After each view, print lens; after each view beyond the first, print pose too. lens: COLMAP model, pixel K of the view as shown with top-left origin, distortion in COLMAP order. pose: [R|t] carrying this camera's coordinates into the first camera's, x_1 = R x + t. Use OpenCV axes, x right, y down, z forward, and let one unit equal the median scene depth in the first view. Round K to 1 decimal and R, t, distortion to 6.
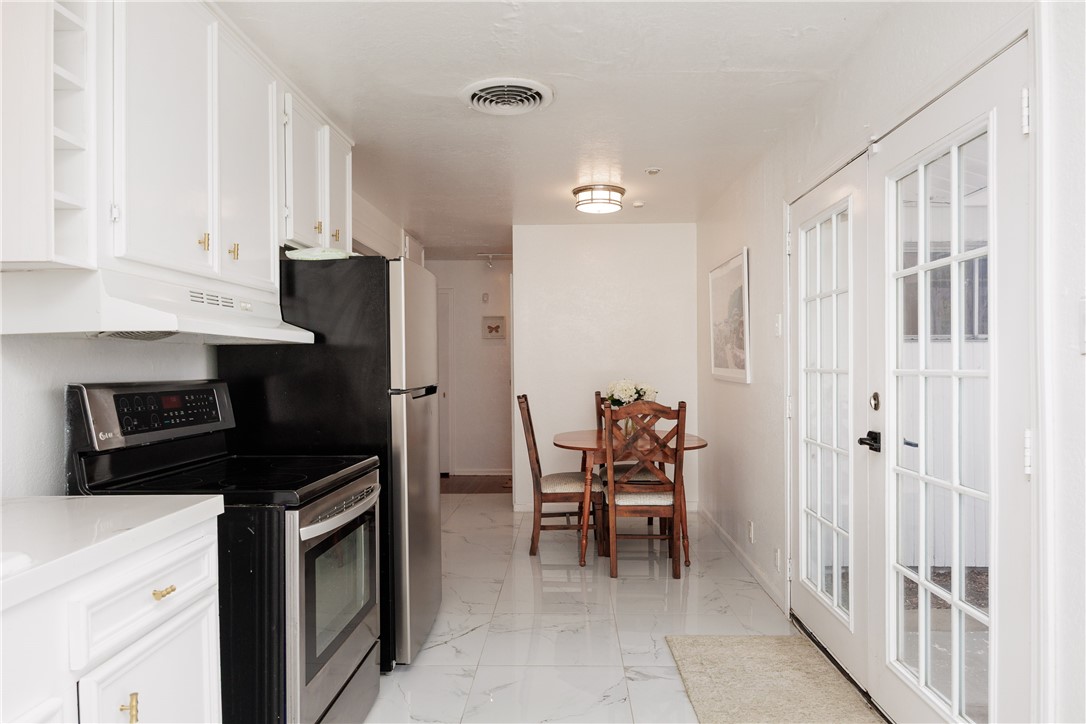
lens RADIAL K [[696.9, 0, 550.5], [0, 696.9, 369.4], [0, 0, 1]] dist [0.000533, -0.006314]
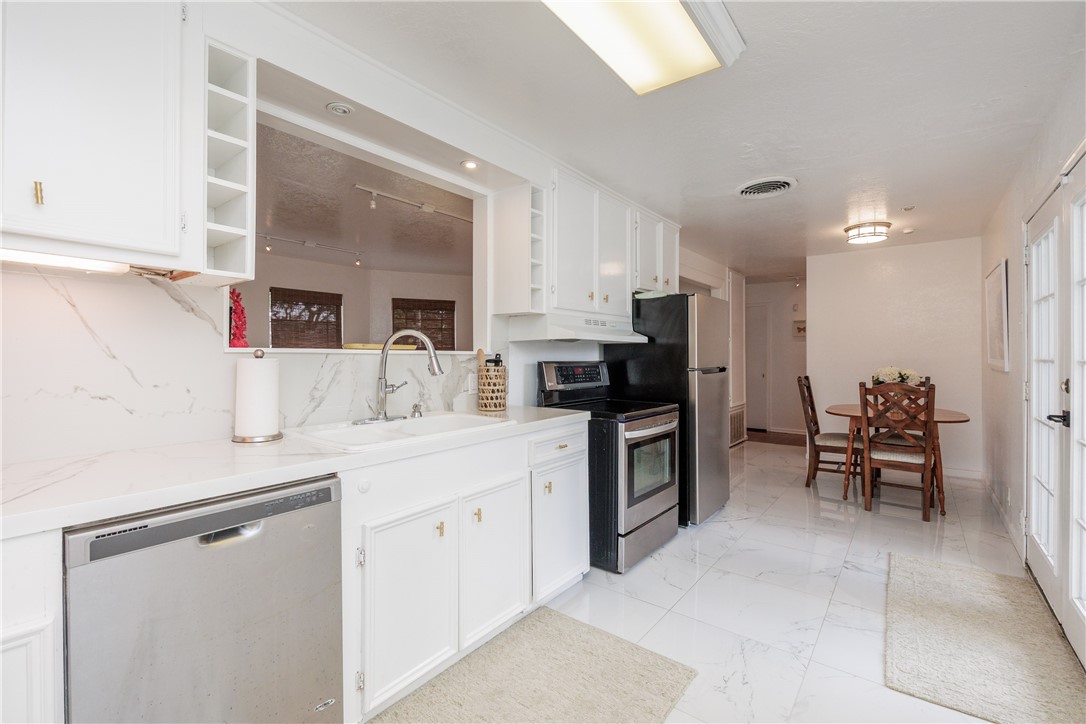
lens RADIAL K [[483.7, 0, 536.4], [0, 483.7, 355.0], [0, 0, 1]] dist [0.003148, -0.000457]
pose [[0.791027, 0.006425, -0.611747, 0.205999], [-0.010260, 0.999944, -0.002765, 0.002692], [0.611695, 0.008464, 0.791049, -0.203621]]
